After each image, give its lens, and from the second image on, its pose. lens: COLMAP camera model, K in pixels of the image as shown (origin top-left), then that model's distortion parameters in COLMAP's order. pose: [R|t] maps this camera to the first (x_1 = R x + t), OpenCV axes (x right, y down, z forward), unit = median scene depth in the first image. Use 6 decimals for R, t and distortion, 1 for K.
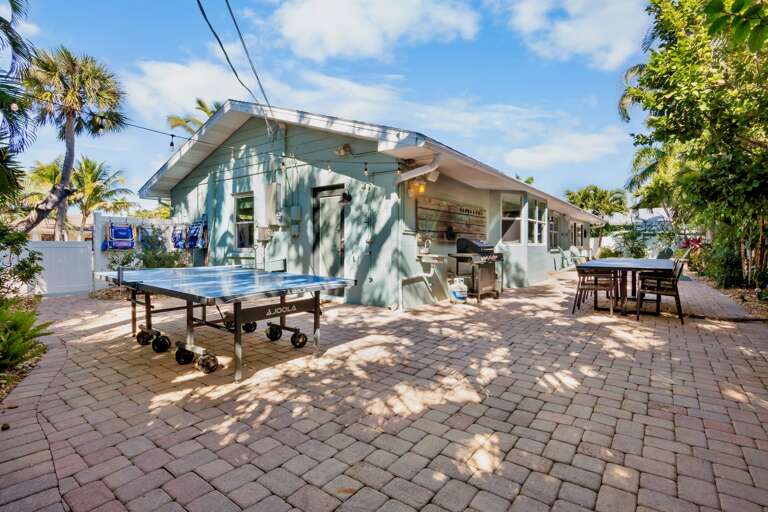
lens RADIAL K [[382.9, 0, 382.1], [0, 382.9, 249.0], [0, 0, 1]] dist [-0.006418, 0.000845]
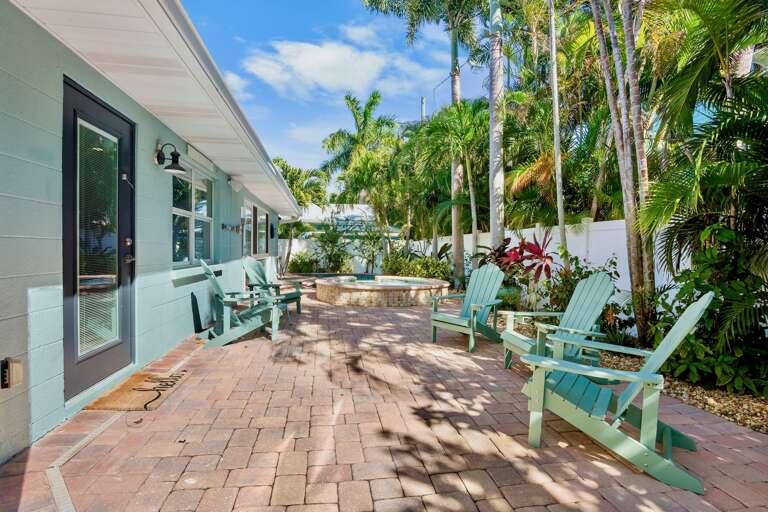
lens RADIAL K [[382.9, 0, 384.7], [0, 382.9, 250.3], [0, 0, 1]] dist [-0.006418, 0.000845]
pose [[0.697696, 0.006154, 0.716367, 0.238047], [-0.004076, 0.999981, -0.004620, -0.010218], [-0.716382, 0.000303, 0.697708, 0.477795]]
